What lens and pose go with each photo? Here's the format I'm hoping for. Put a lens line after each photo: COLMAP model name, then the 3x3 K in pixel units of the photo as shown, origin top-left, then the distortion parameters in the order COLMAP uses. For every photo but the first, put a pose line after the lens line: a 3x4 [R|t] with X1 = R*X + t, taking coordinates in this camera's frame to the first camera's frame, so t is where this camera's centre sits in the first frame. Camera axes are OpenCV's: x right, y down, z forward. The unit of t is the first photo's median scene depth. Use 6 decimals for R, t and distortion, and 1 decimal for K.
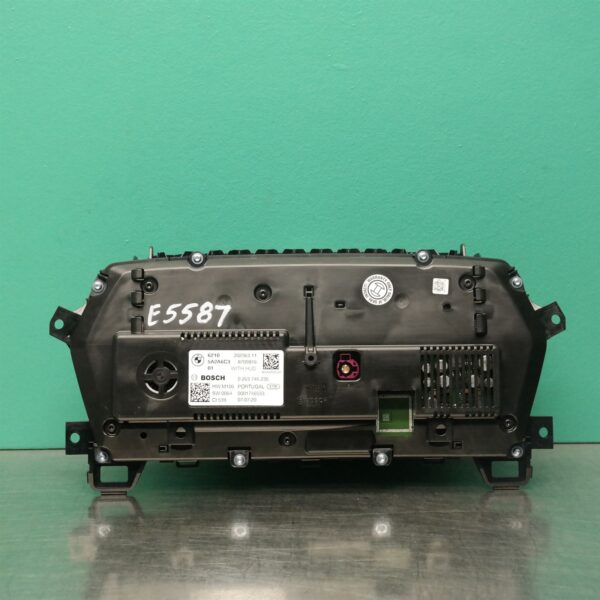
lens RADIAL K [[1386.6, 0, 300.3], [0, 1386.6, 300.0], [0, 0, 1]] dist [0.119129, 0.000000]
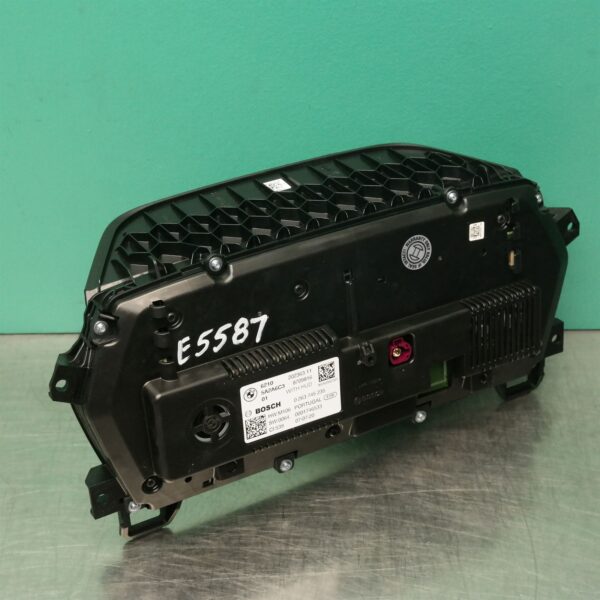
lens RADIAL K [[1386.6, 0, 299.8], [0, 1386.6, 300.3], [0, 0, 1]] dist [0.119129, 0.000000]
pose [[0.865444, -0.268838, 0.422769, -0.379243], [-0.002882, 0.841154, 0.540788, -0.448344], [-0.500998, -0.469240, 0.727197, 0.397517]]
